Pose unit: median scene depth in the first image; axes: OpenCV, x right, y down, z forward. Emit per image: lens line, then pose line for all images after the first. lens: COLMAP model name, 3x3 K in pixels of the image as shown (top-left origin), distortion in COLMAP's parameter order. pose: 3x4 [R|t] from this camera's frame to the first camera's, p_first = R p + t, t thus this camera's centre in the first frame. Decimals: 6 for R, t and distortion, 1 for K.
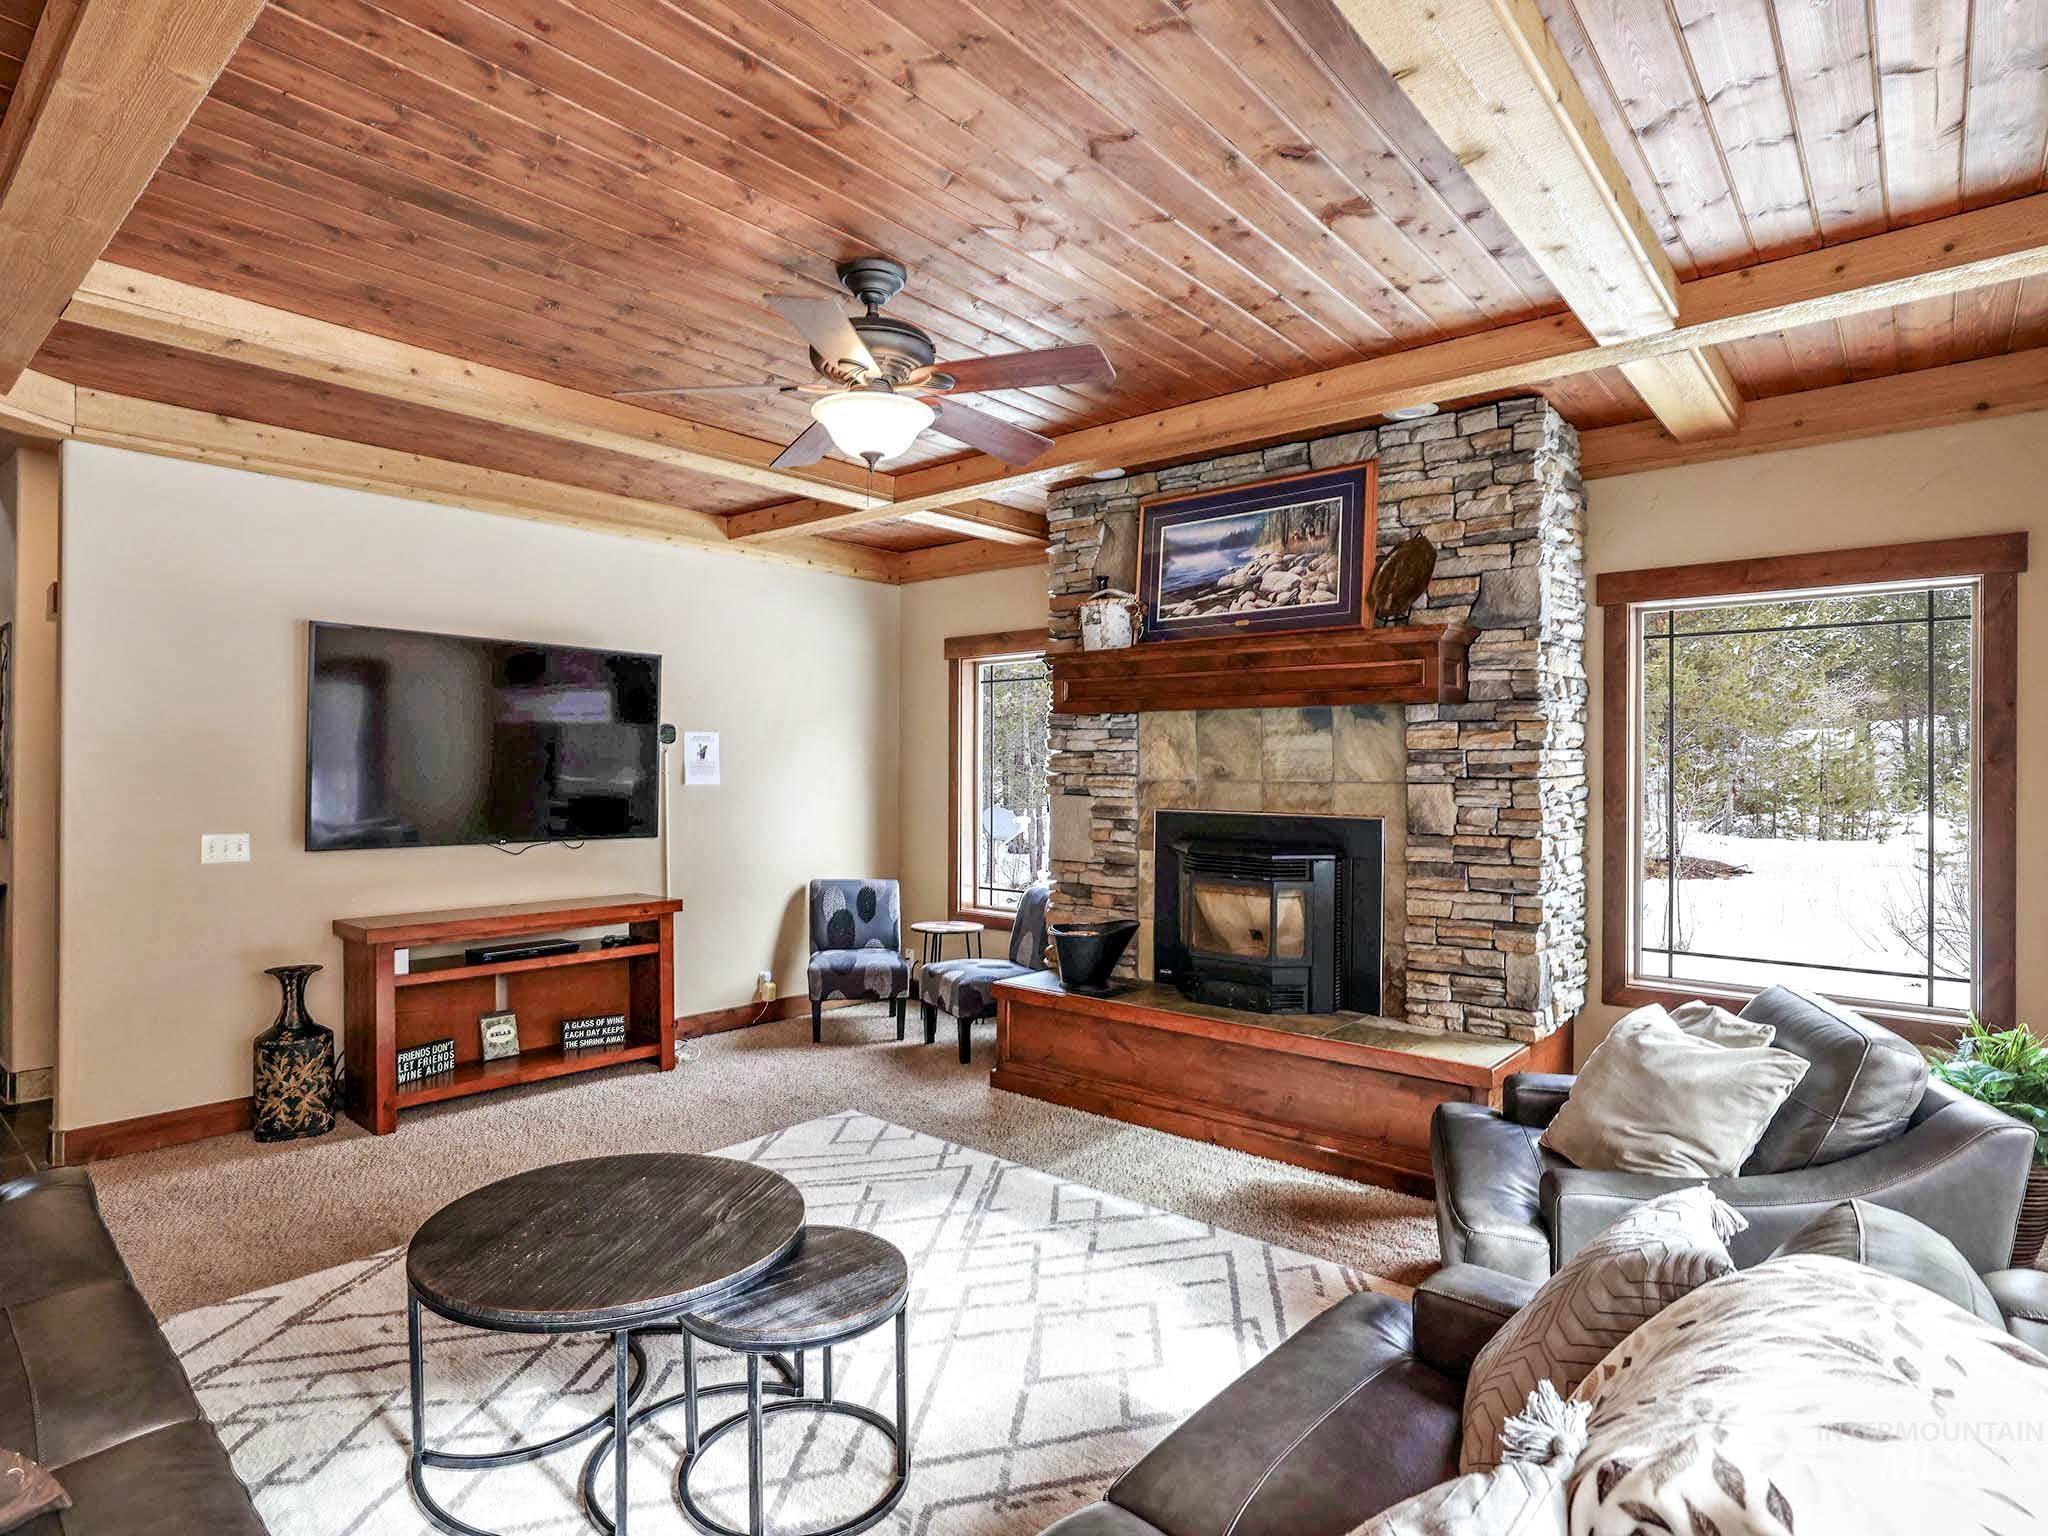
lens RADIAL K [[1075.0, 0, 1010.5], [0, 1075.0, 767.9], [0, 0, 1]] dist [-0.045382, 0.013702]
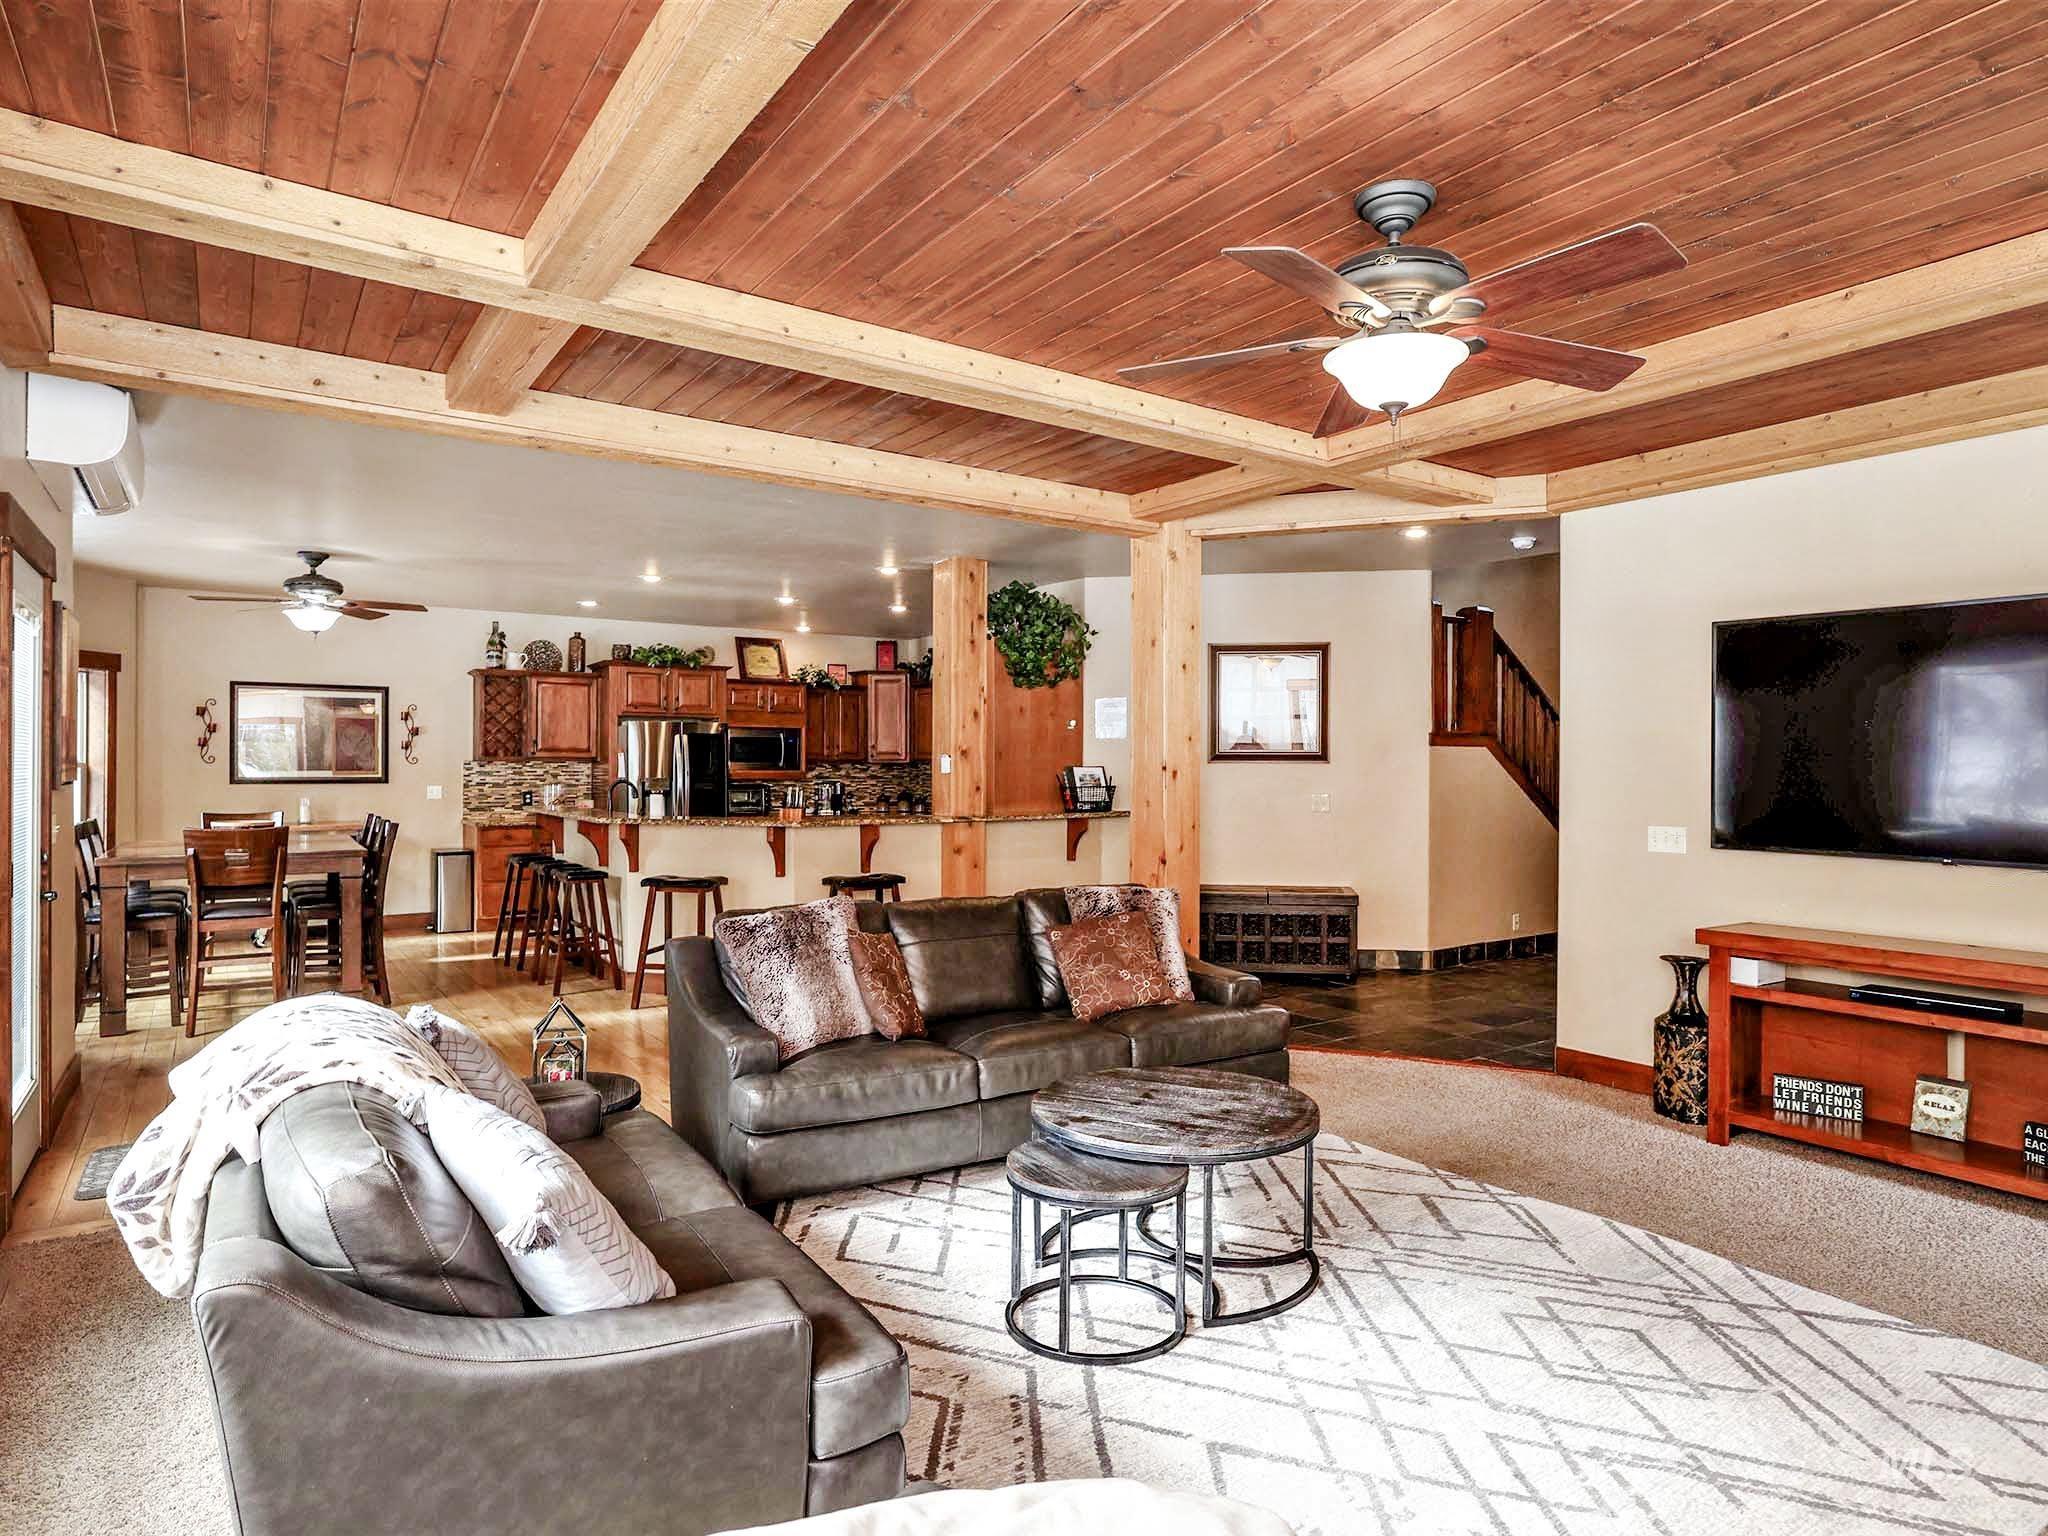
lens RADIAL K [[1181.9, 0, 1026.0], [0, 1181.9, 765.1], [0, 0, 1]] dist [-0.016808, 0.003725]
pose [[-0.259104, -0.004802, -0.965837, 0.574734], [-0.000779, 0.999988, -0.004763, 0.003873], [0.965849, -0.000482, -0.259105, 0.621135]]
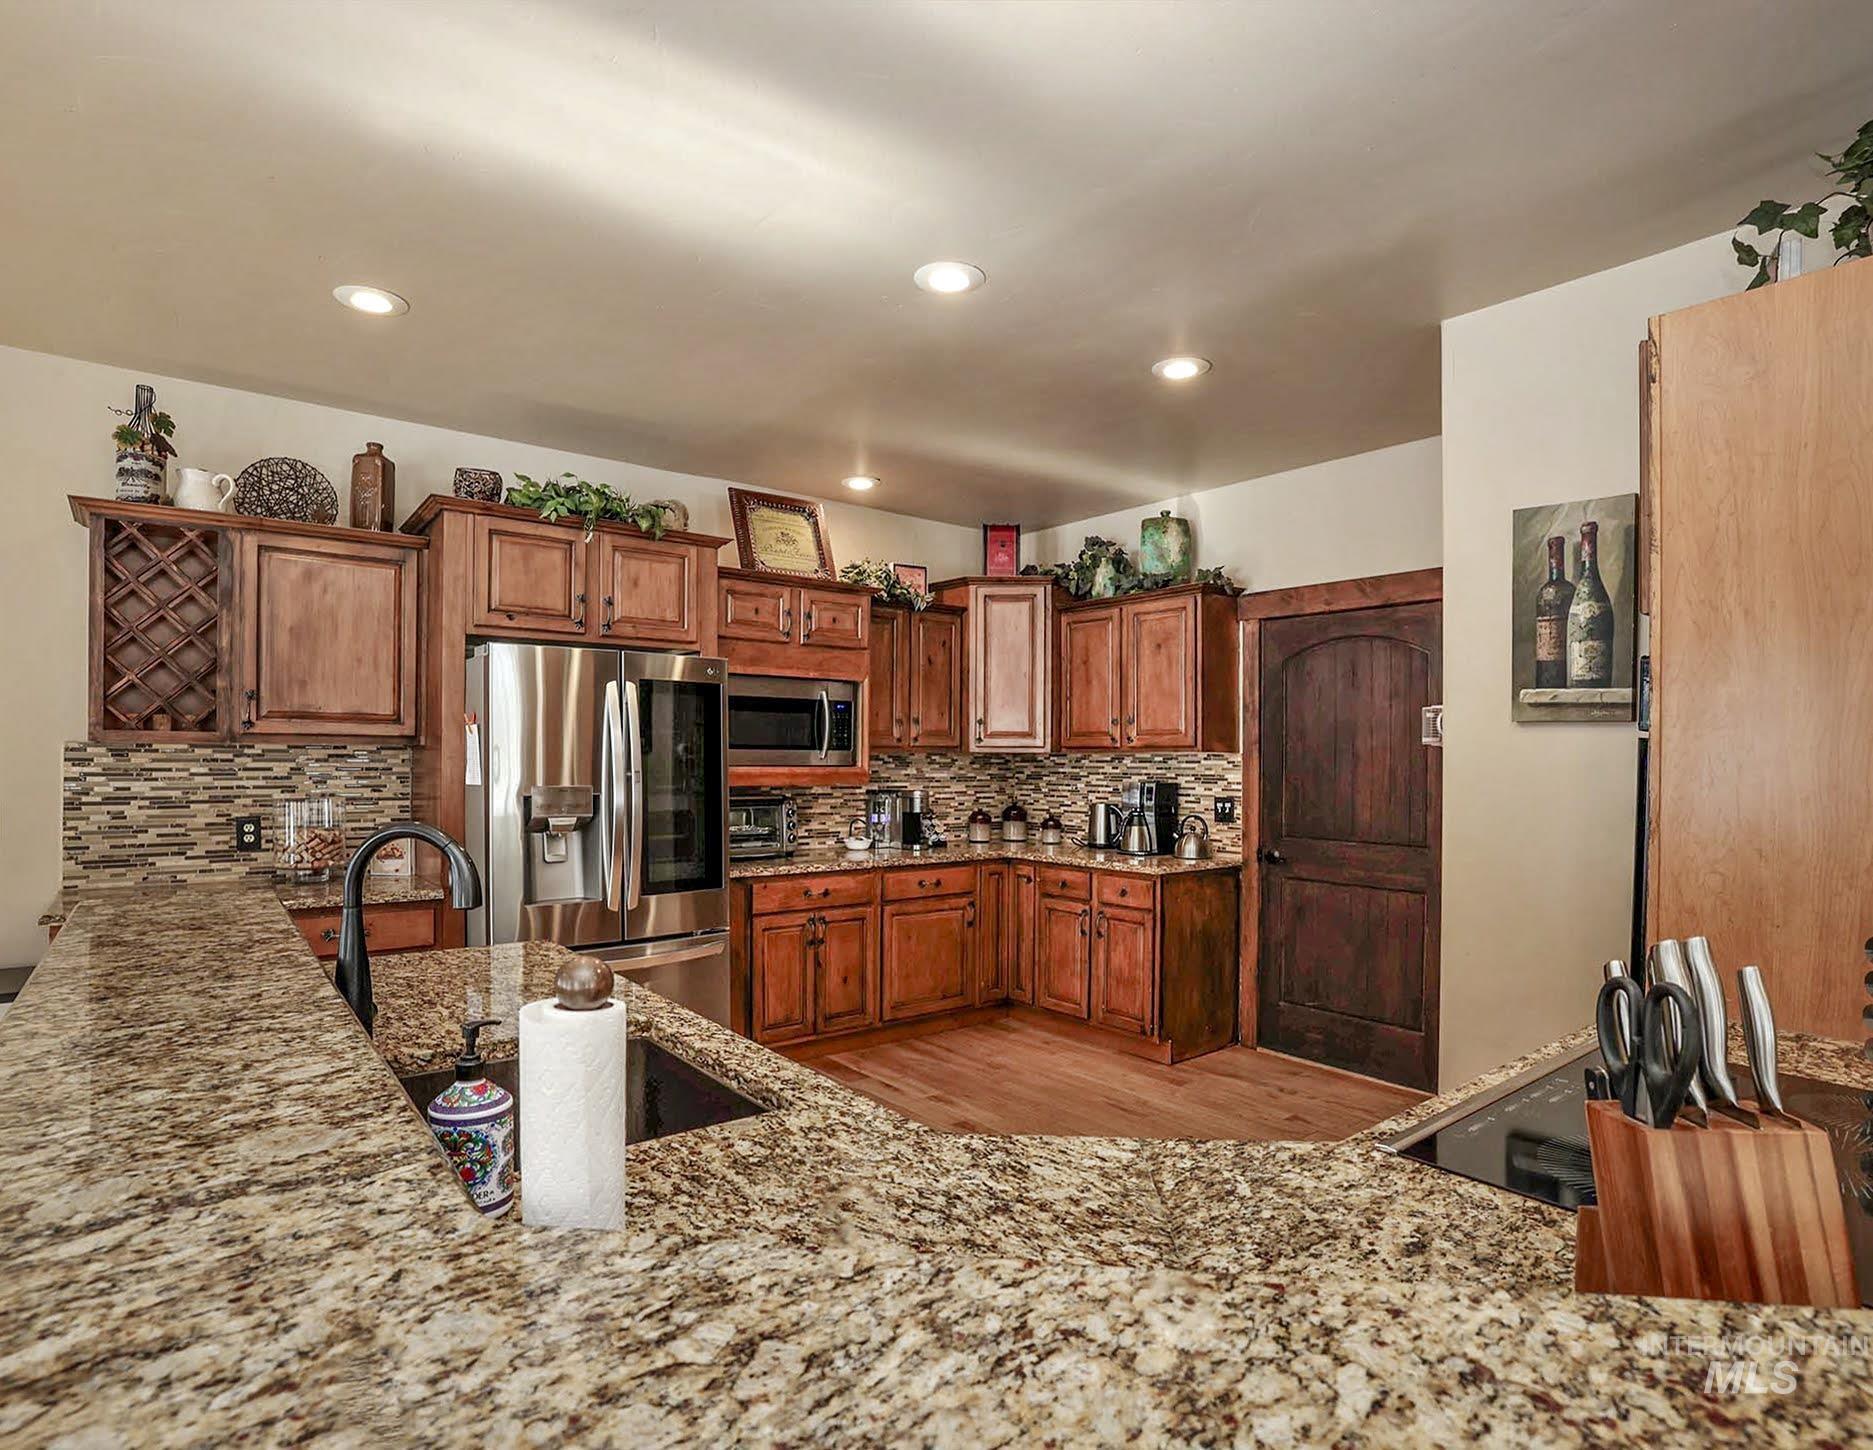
lens RADIAL K [[987.5, 0, 944.0], [0, 987.5, 764.3], [0, 0, 1]] dist [-0.040750, 0.011174]
pose [[-0.192675, 0.003974, -0.981255, -0.796009], [-0.006040, 0.999968, 0.005236, -0.005517], [0.981244, 0.006936, -0.192645, -0.248036]]
